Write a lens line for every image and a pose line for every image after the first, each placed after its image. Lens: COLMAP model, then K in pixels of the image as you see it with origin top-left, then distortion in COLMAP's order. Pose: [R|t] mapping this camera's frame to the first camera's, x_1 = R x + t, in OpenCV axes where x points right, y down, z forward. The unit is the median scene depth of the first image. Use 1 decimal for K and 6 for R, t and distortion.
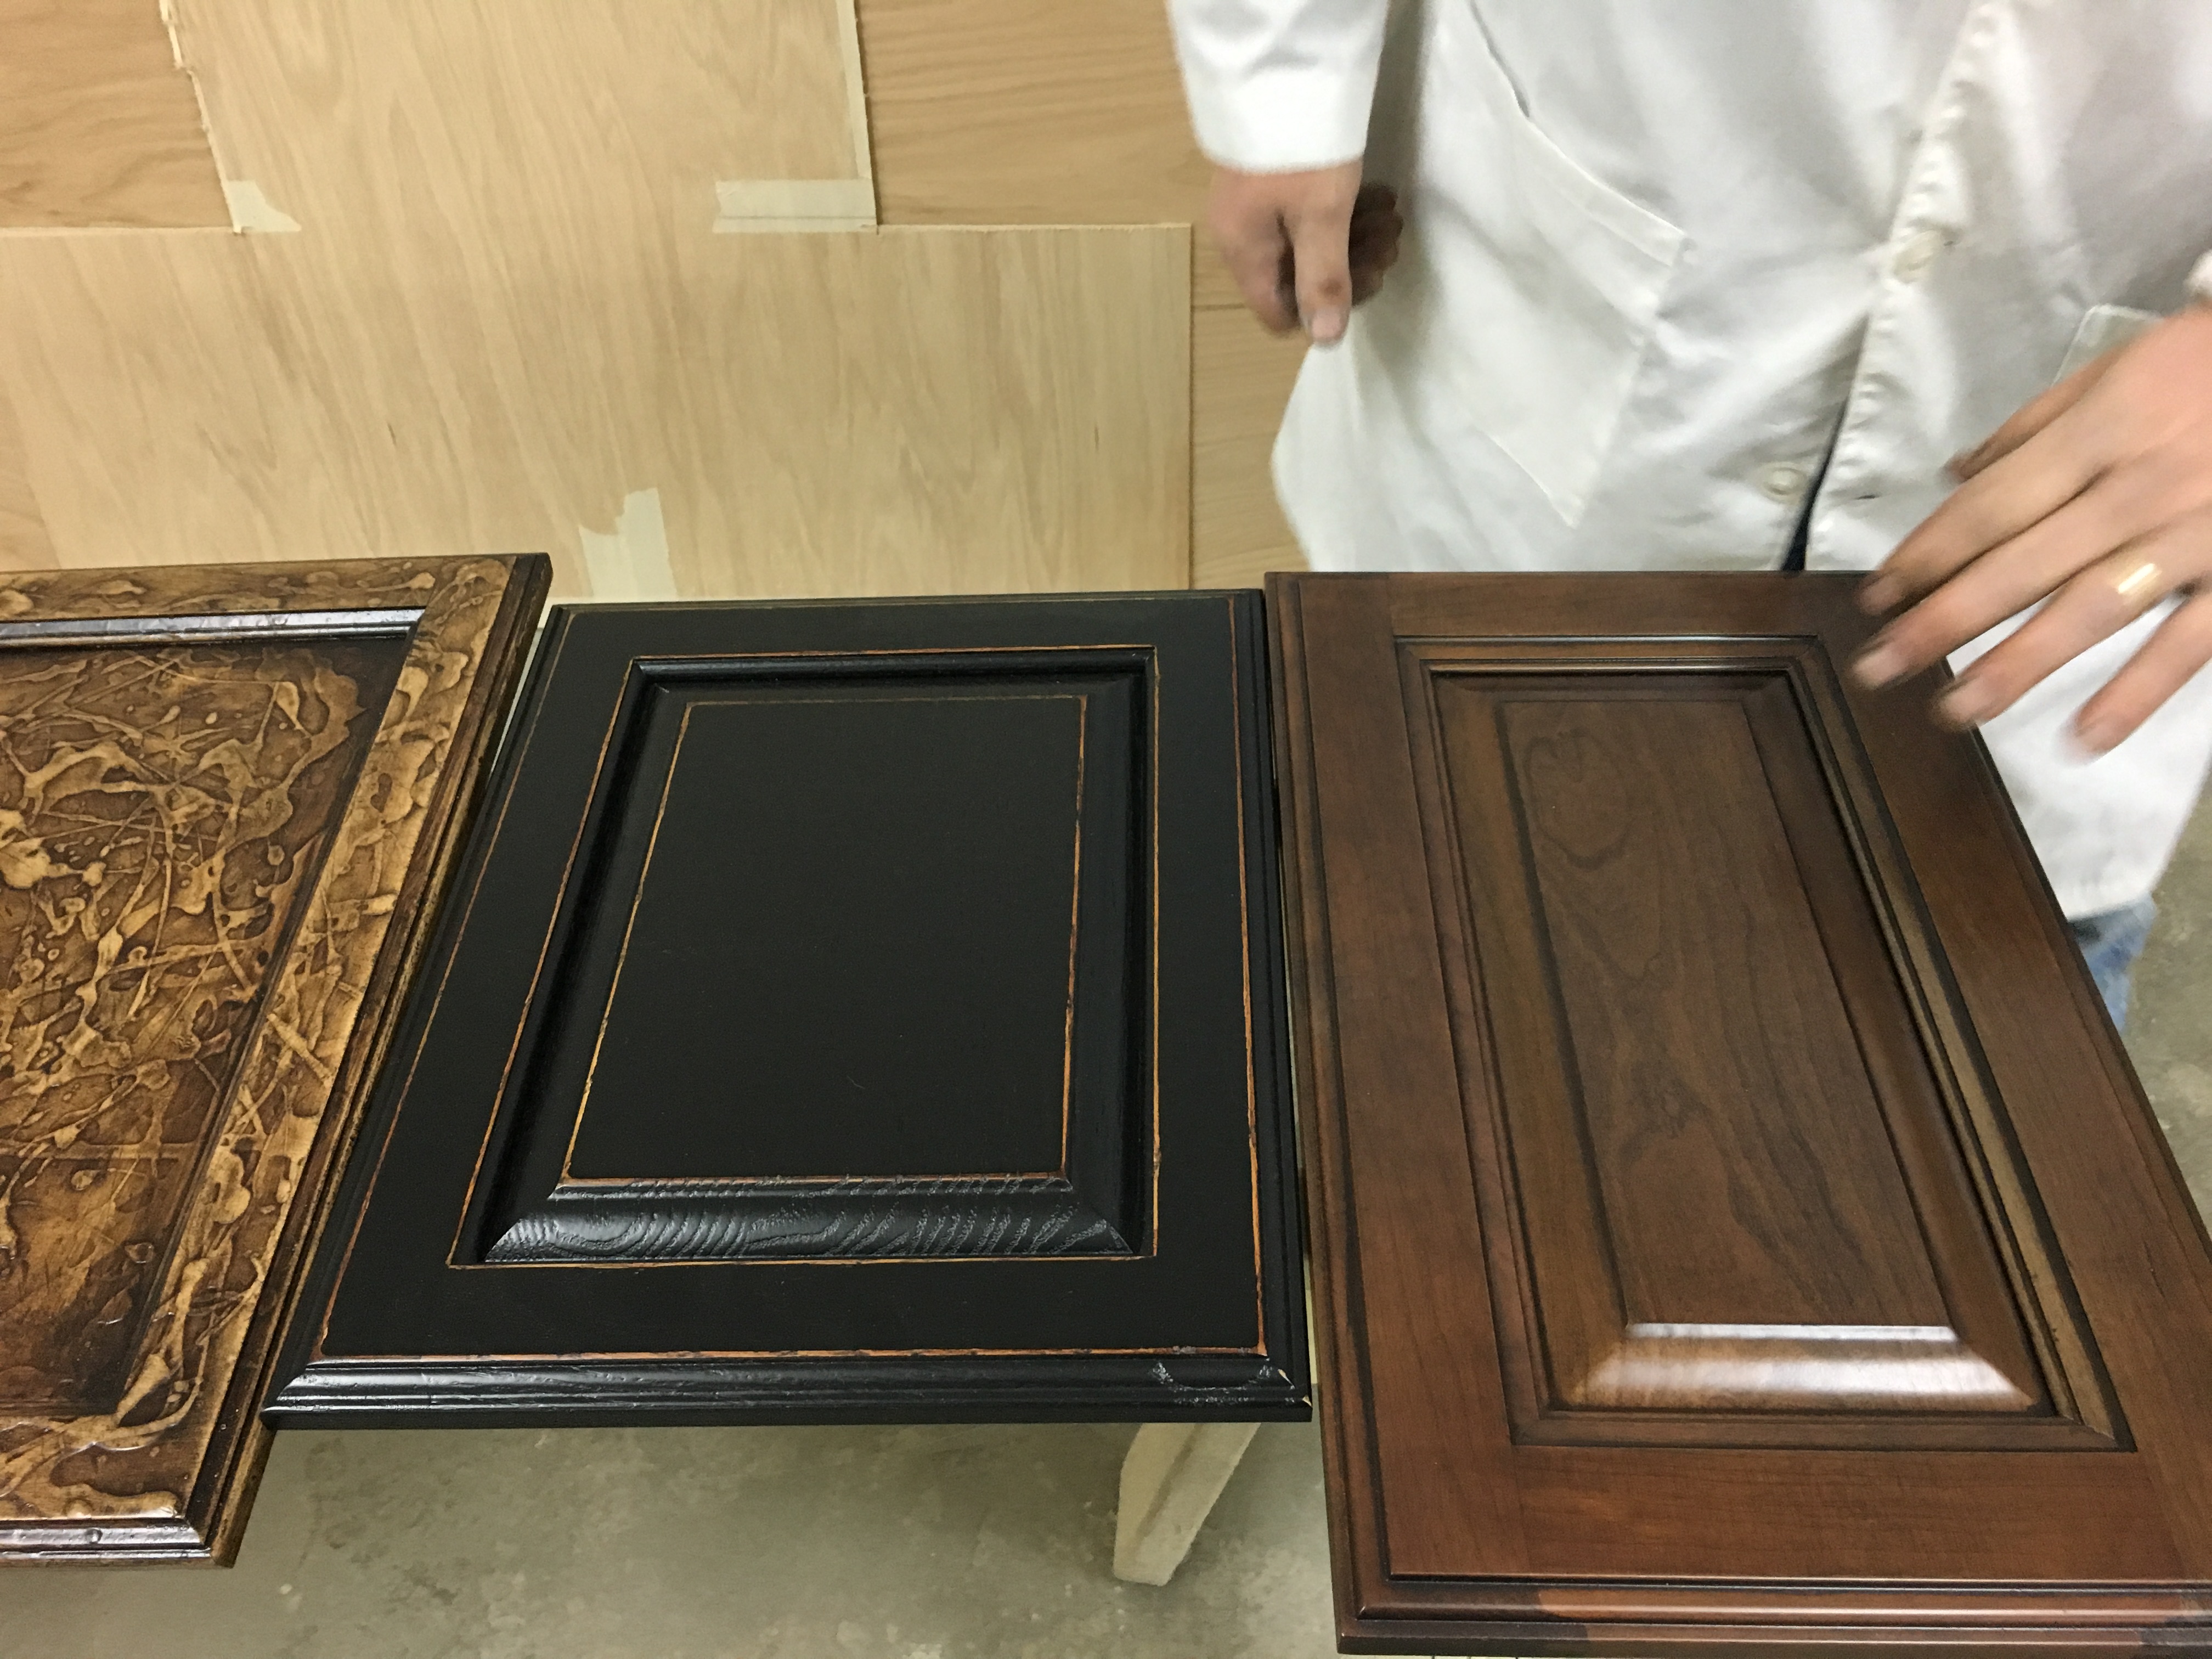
lens RADIAL K [[1842.5, 0, 1106.0], [0, 1842.5, 829.5], [0, 0, 1]] dist [0.071801, -0.102641]
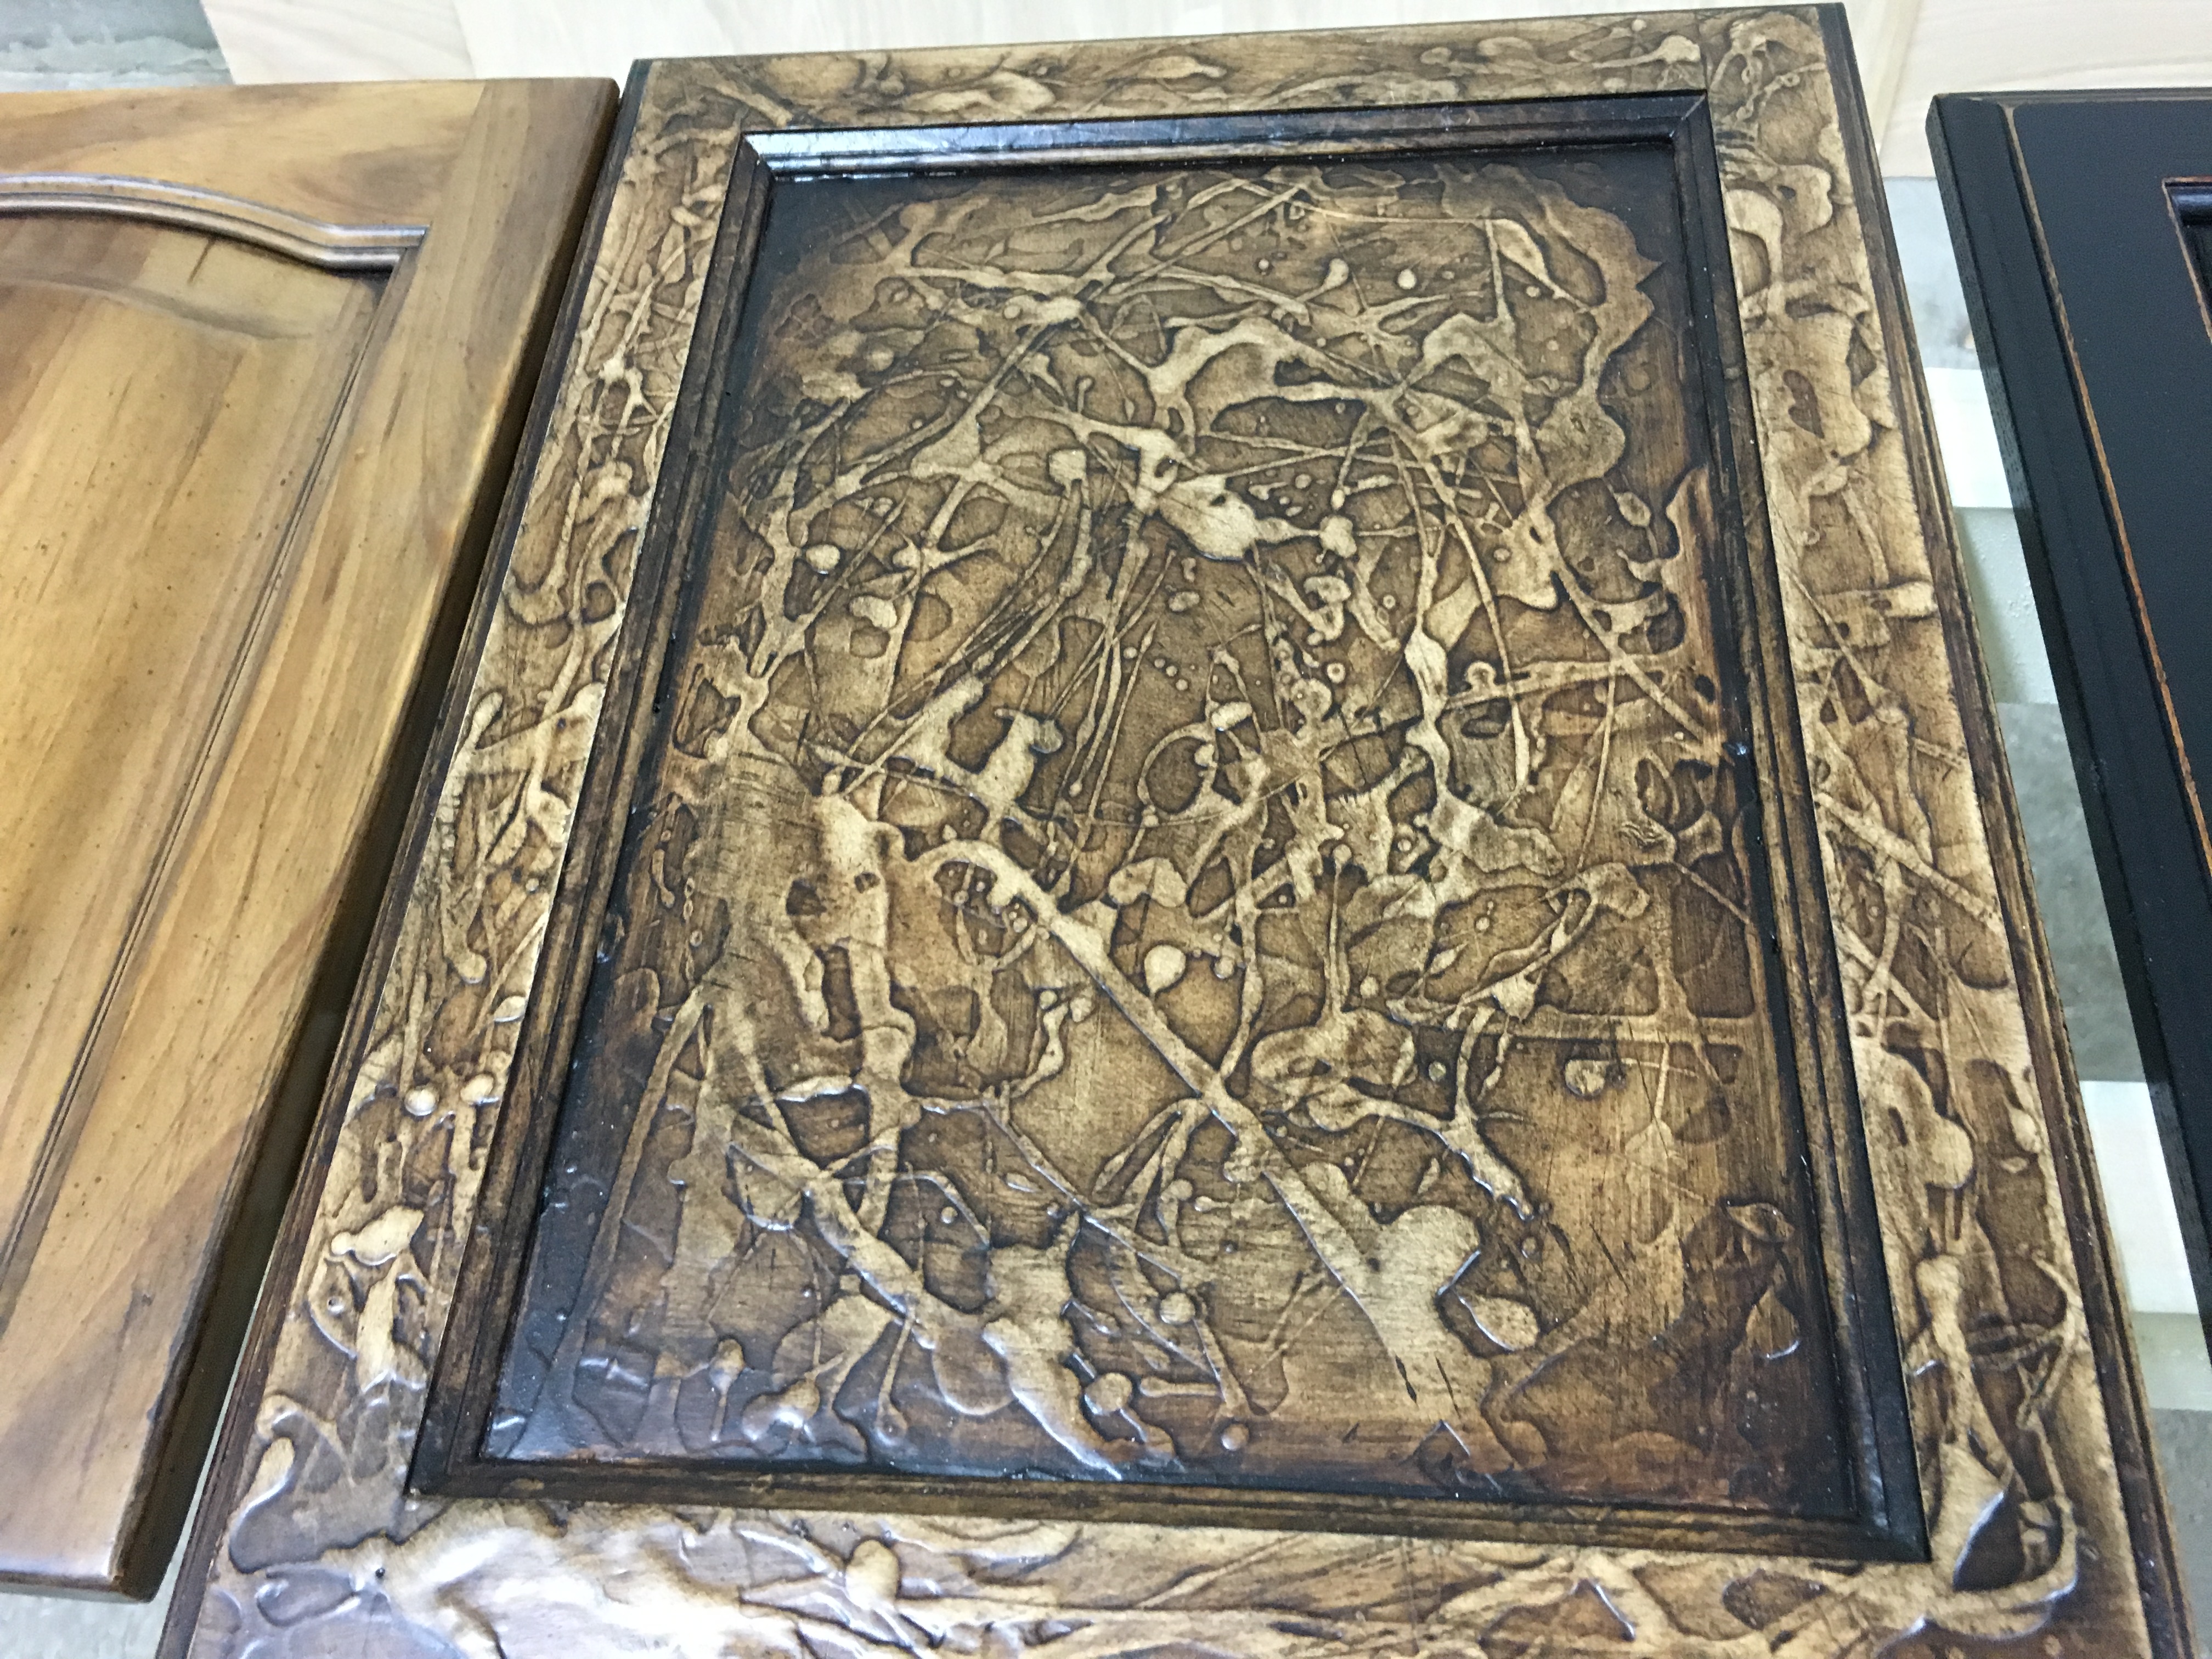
lens RADIAL K [[1842.5, 0, 1106.0], [0, 1842.5, 829.5], [0, 0, 1]] dist [0.071801, -0.102641]
pose [[0.996694, 0.028189, -0.076205, -0.595973], [-0.012421, 0.979727, 0.199950, -0.002637], [0.080297, -0.198342, 0.976838, 0.395326]]
